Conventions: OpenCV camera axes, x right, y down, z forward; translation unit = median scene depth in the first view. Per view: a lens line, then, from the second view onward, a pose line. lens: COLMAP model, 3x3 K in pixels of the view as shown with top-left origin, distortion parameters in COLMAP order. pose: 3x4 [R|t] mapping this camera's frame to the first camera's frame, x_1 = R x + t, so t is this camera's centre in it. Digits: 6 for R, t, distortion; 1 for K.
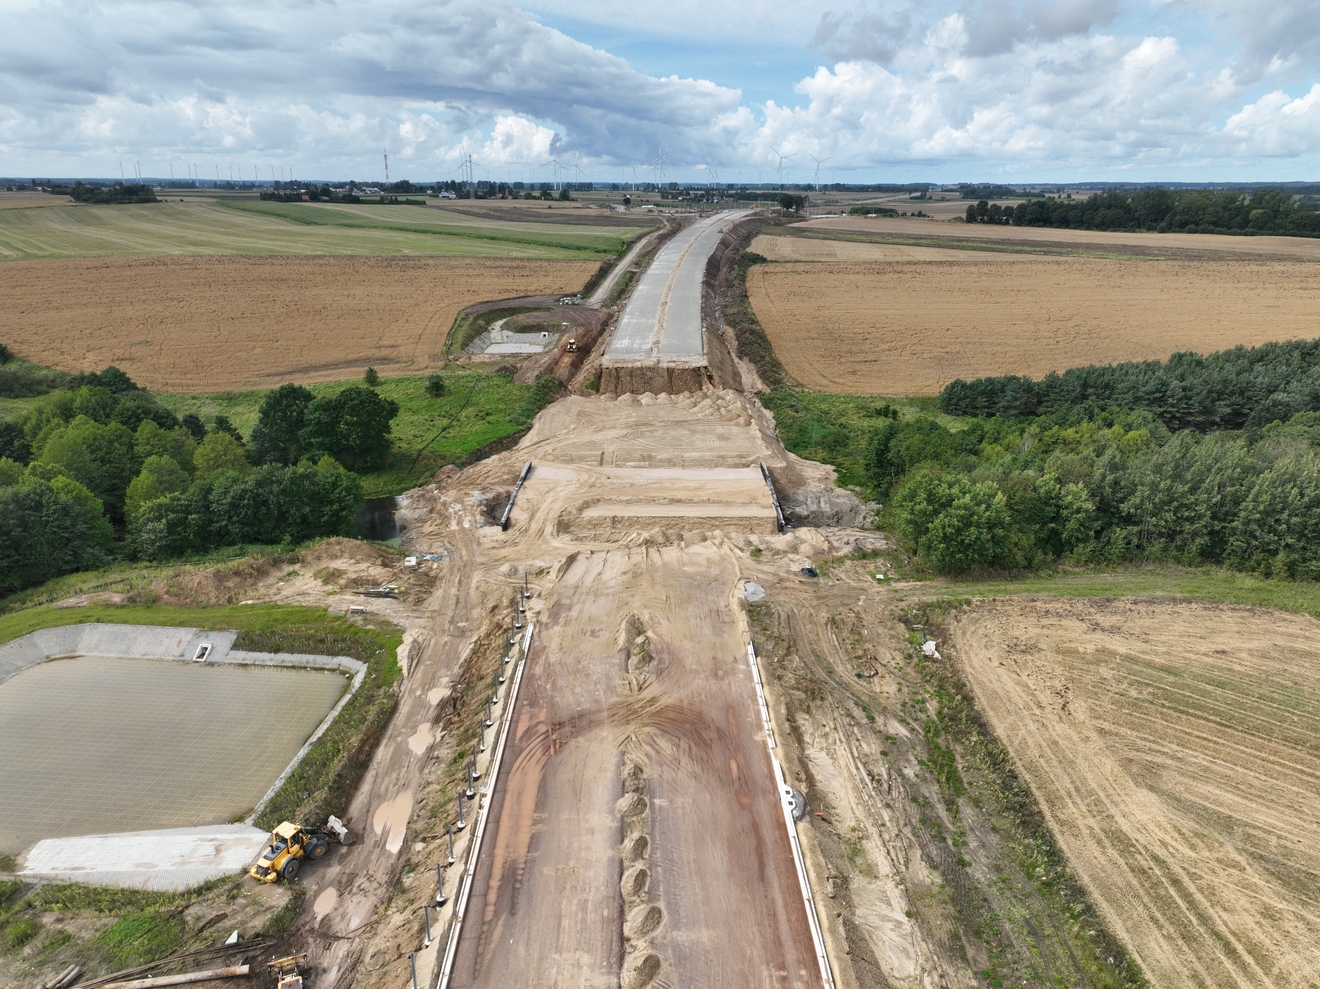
lens RADIAL K [[937.8, 0, 660.0], [0, 937.8, 494.5], [0, 0, 1]] dist [0.001580, 0.011216]
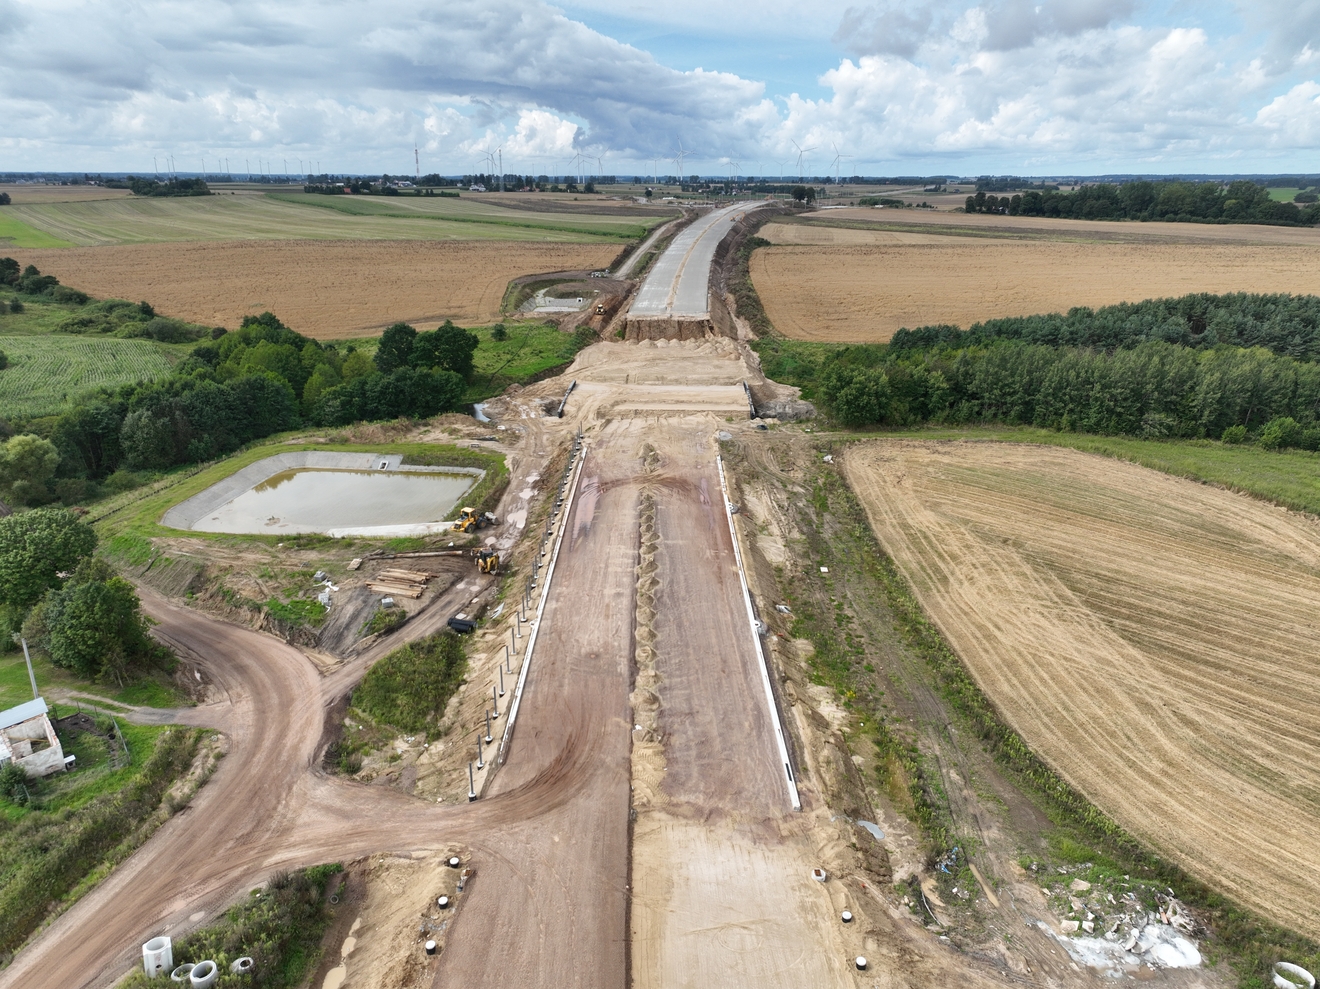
lens RADIAL K [[937.8, 0, 660.0], [0, 937.8, 494.5], [0, 0, 1]] dist [0.001580, 0.011216]
pose [[0.999738, 0.006085, -0.022065, 0.007015], [-0.005943, 0.999961, 0.006484, 0.051428], [0.022104, -0.006351, 0.999736, -0.154012]]
